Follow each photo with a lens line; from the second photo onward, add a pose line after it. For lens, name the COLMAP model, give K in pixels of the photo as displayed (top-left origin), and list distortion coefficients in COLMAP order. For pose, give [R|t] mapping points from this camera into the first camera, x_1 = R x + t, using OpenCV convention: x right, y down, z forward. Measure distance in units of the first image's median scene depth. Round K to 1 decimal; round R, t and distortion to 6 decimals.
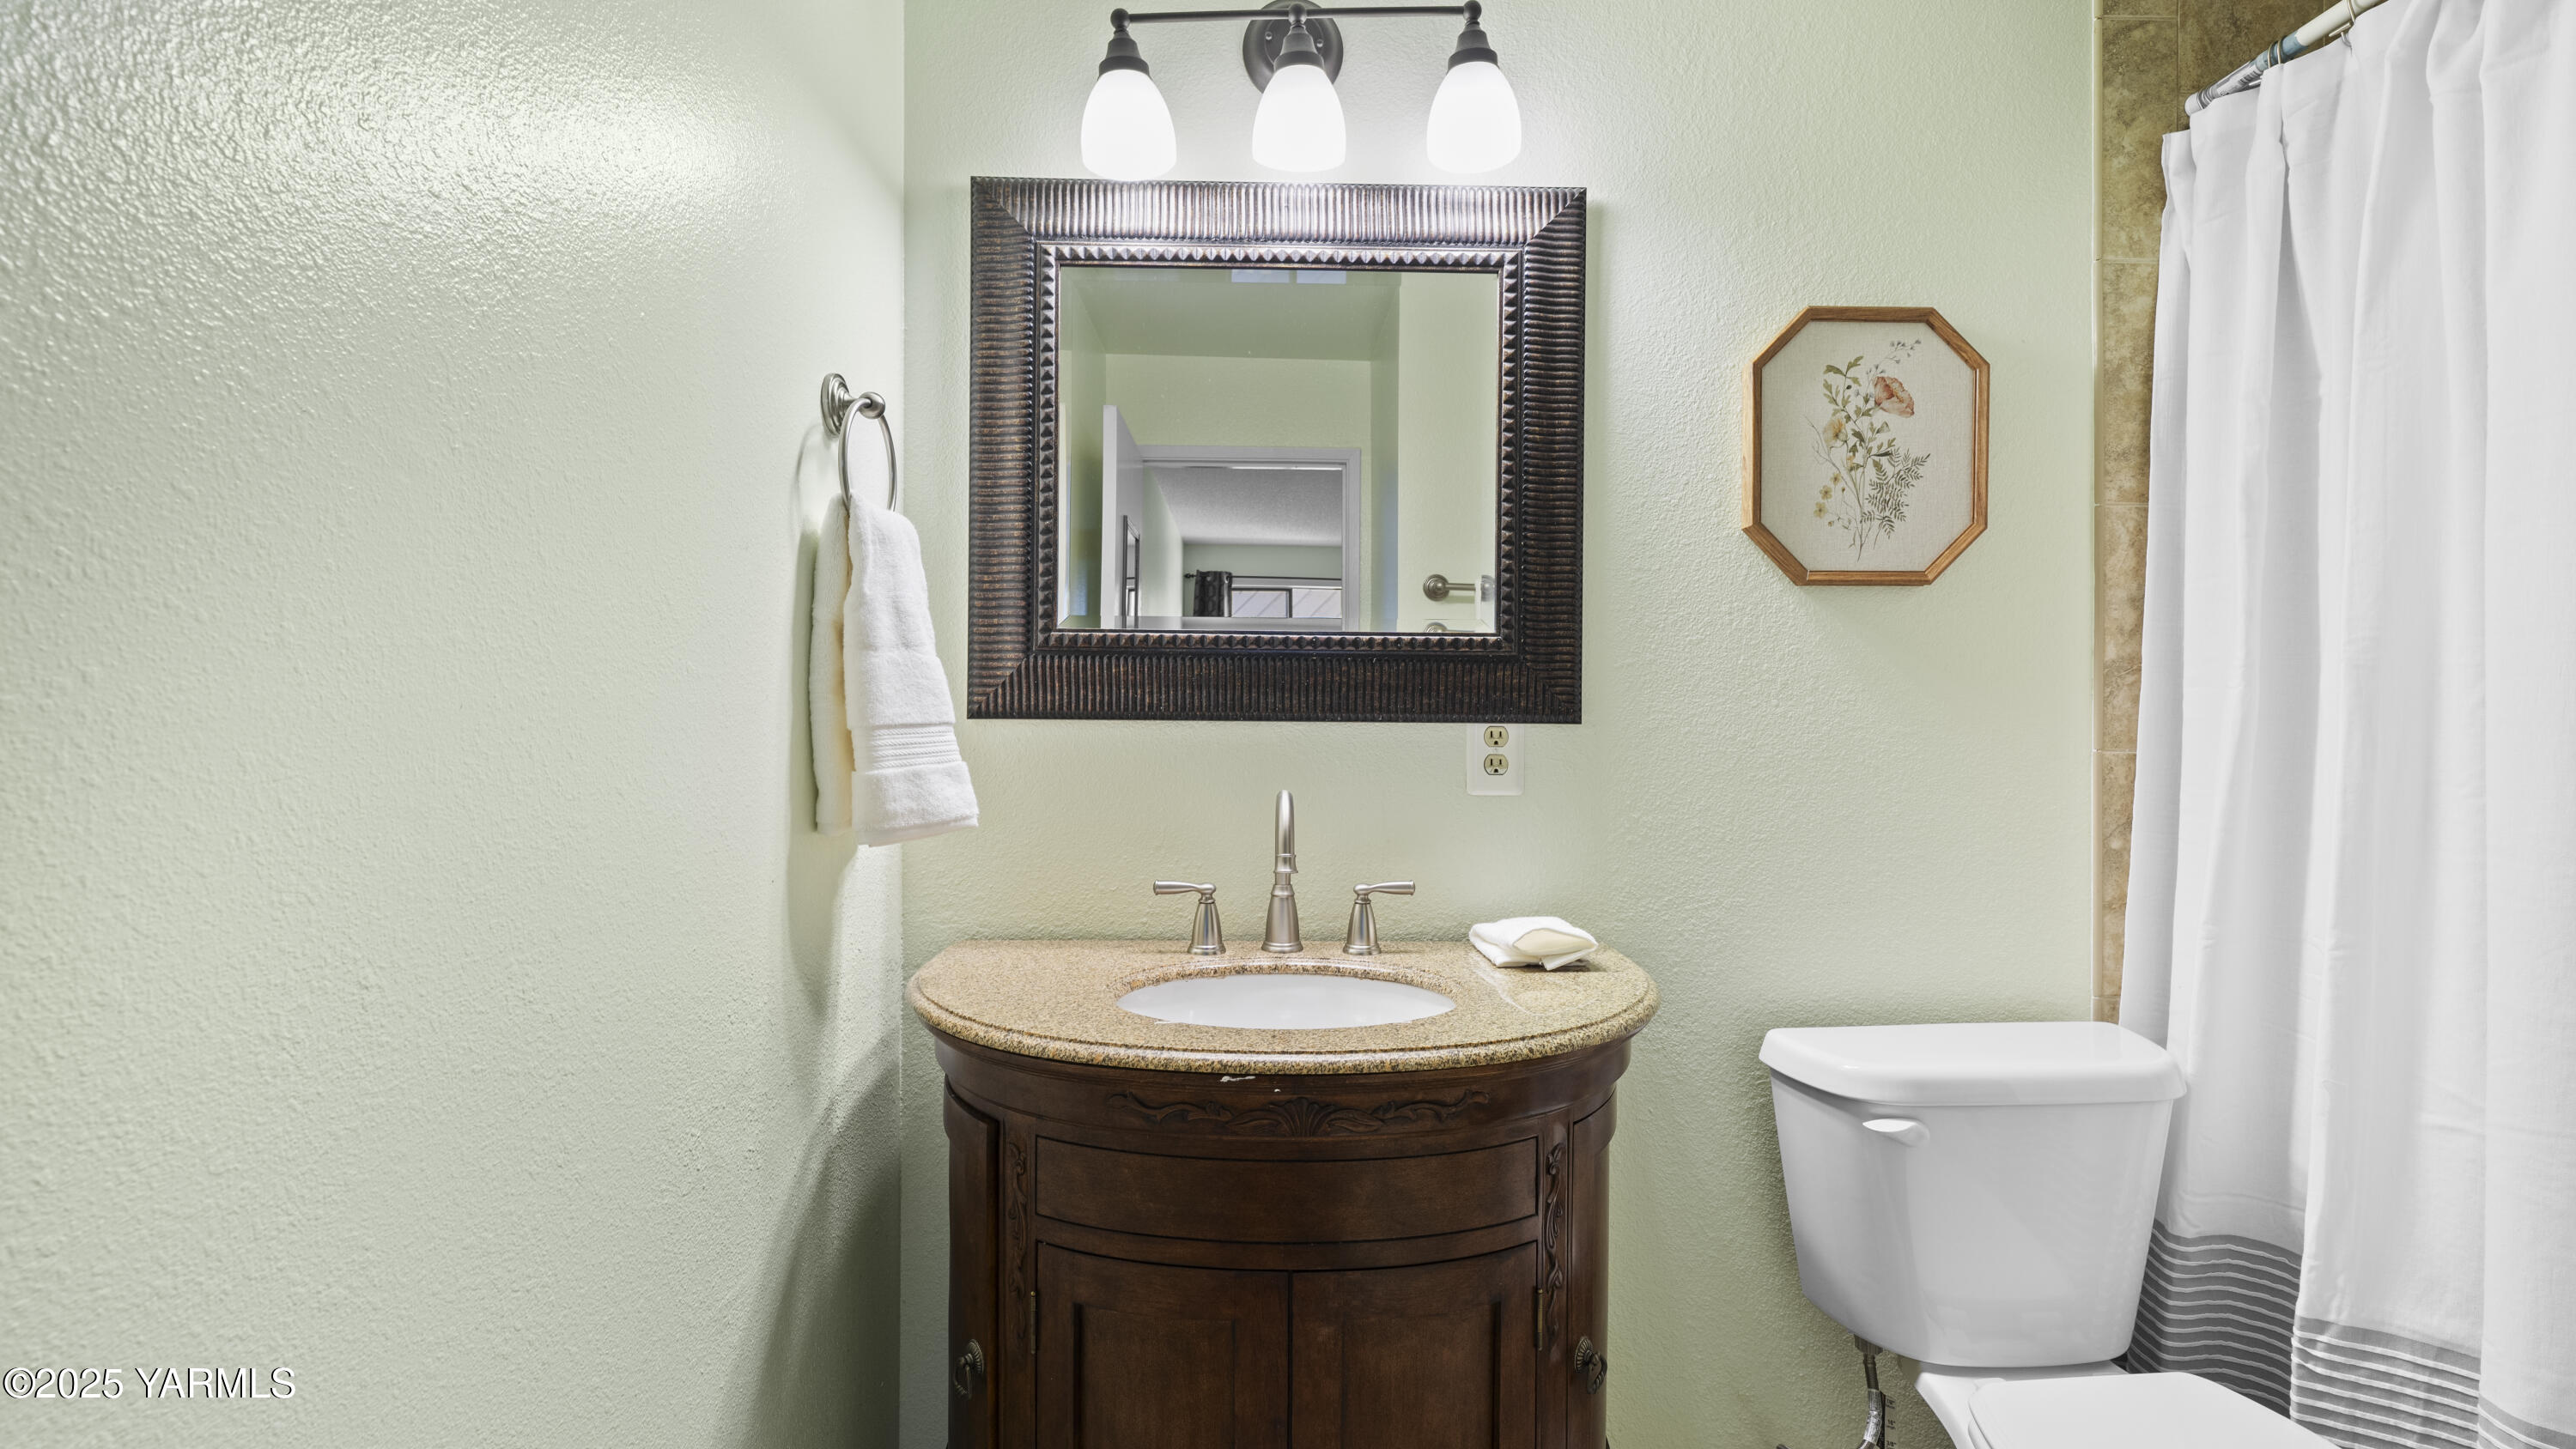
lens RADIAL K [[1174.4, 0, 1298.9], [0, 1174.4, 711.4], [0, 0, 1]] dist [-0.006059, 0.002885]
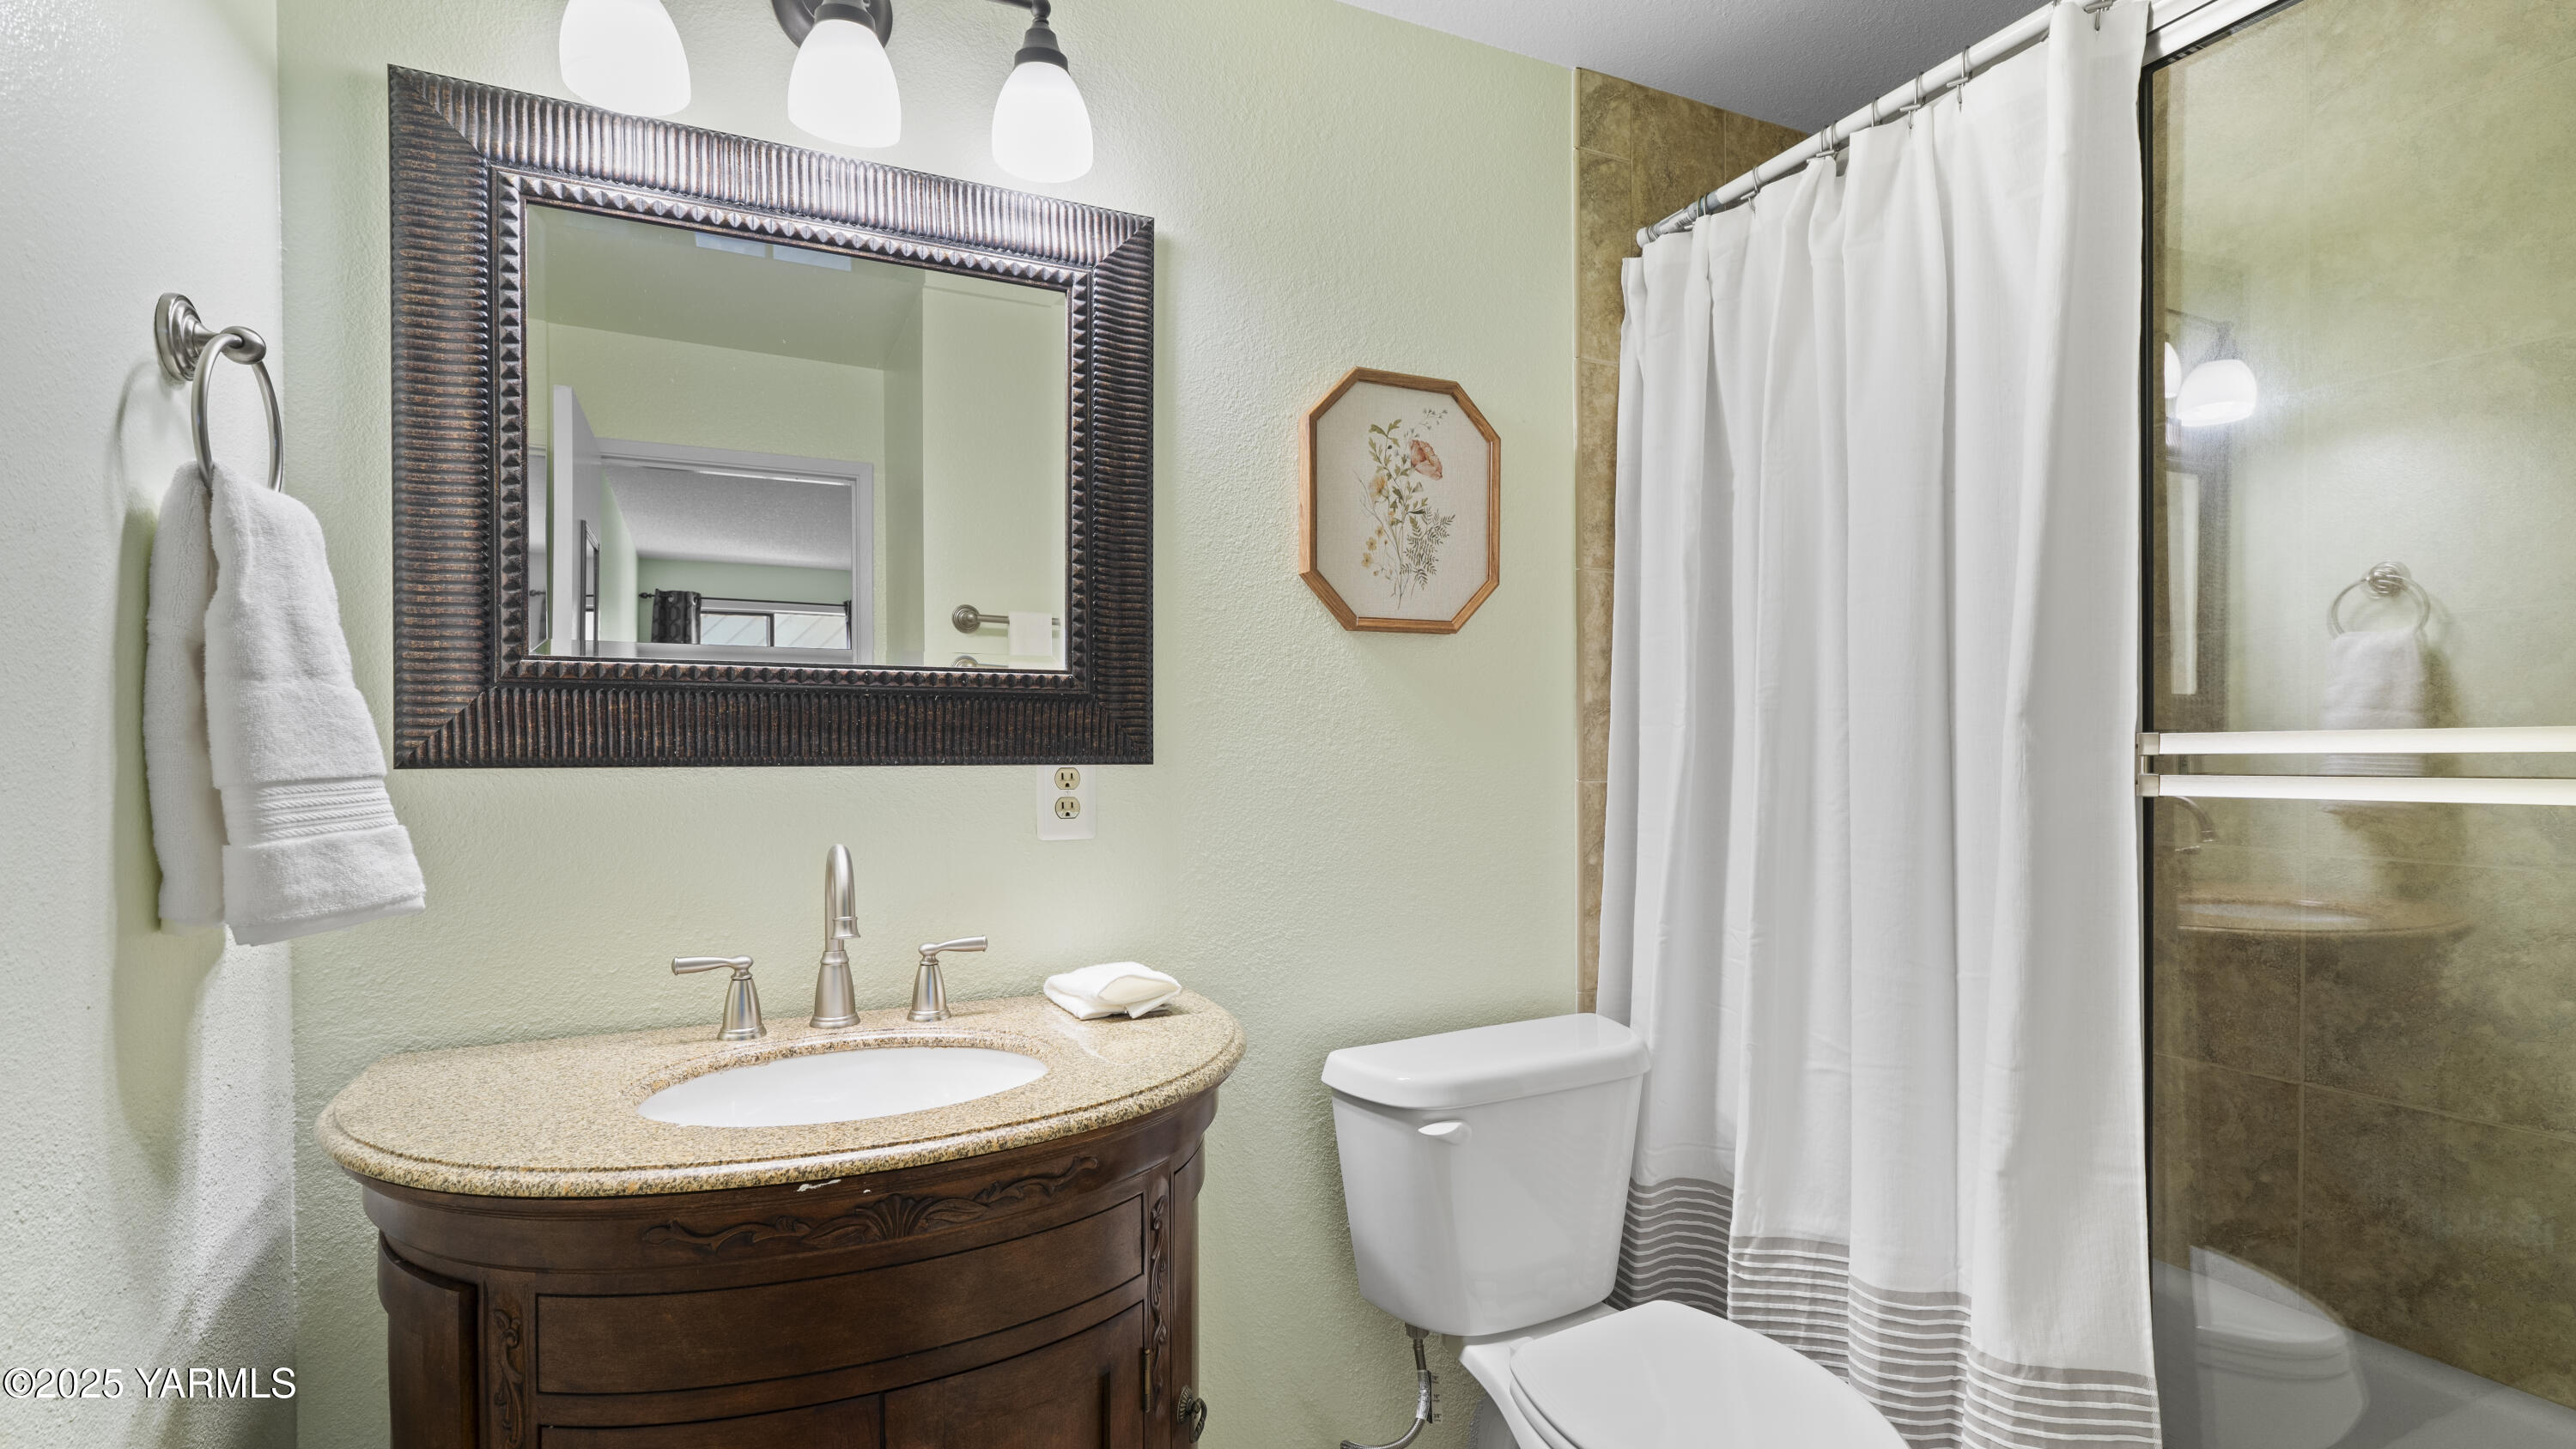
lens RADIAL K [[1174.4, 0, 1291.8], [0, 1174.4, 759.1], [0, 0, 1]] dist [-0.006059, 0.002885]
pose [[0.913626, -0.012382, 0.406367, -0.055954], [0.007867, 0.999887, 0.012779, -0.005328], [-0.406479, -0.008479, 0.913621, 0.053122]]
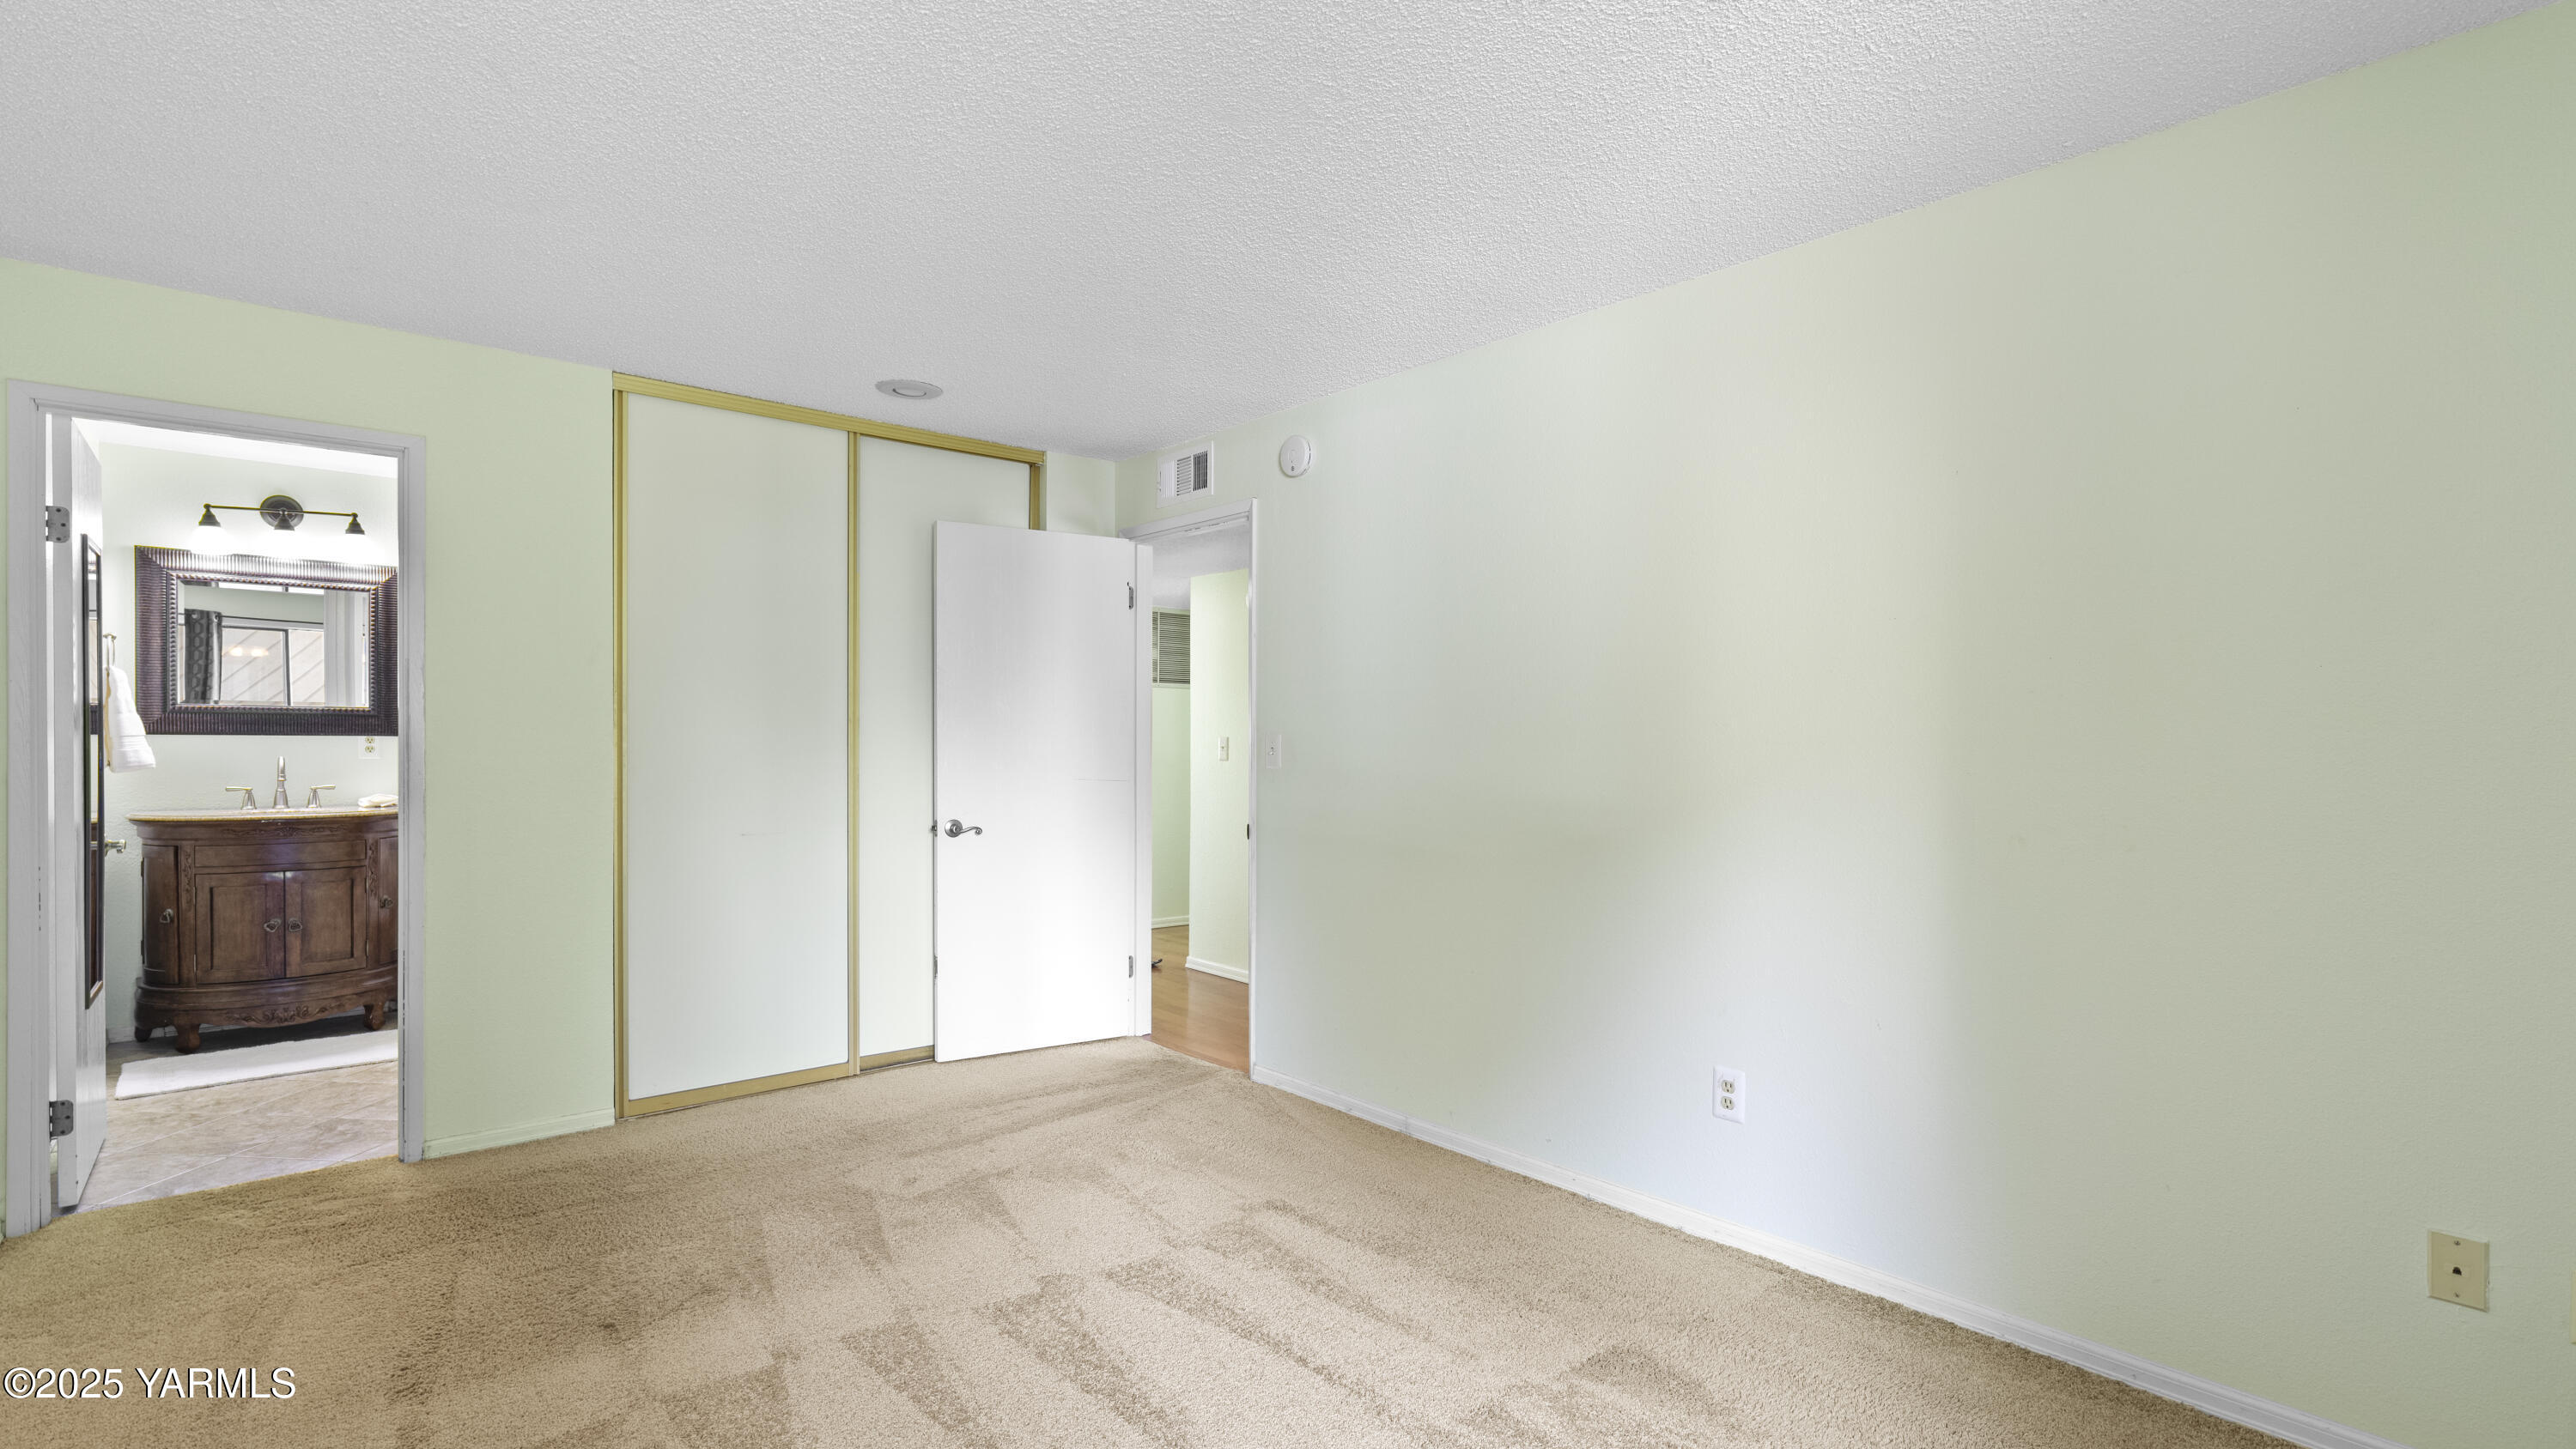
lens RADIAL K [[1174.4, 0, 1288.2], [0, 1174.4, 750.8], [0, 0, 1]] dist [-0.006059, 0.002885]
pose [[0.766903, -0.008555, 0.641706, 0.042313], [-0.001542, 0.999884, 0.015173, -0.001783], [-0.641761, -0.012625, 0.766801, -3.065559]]
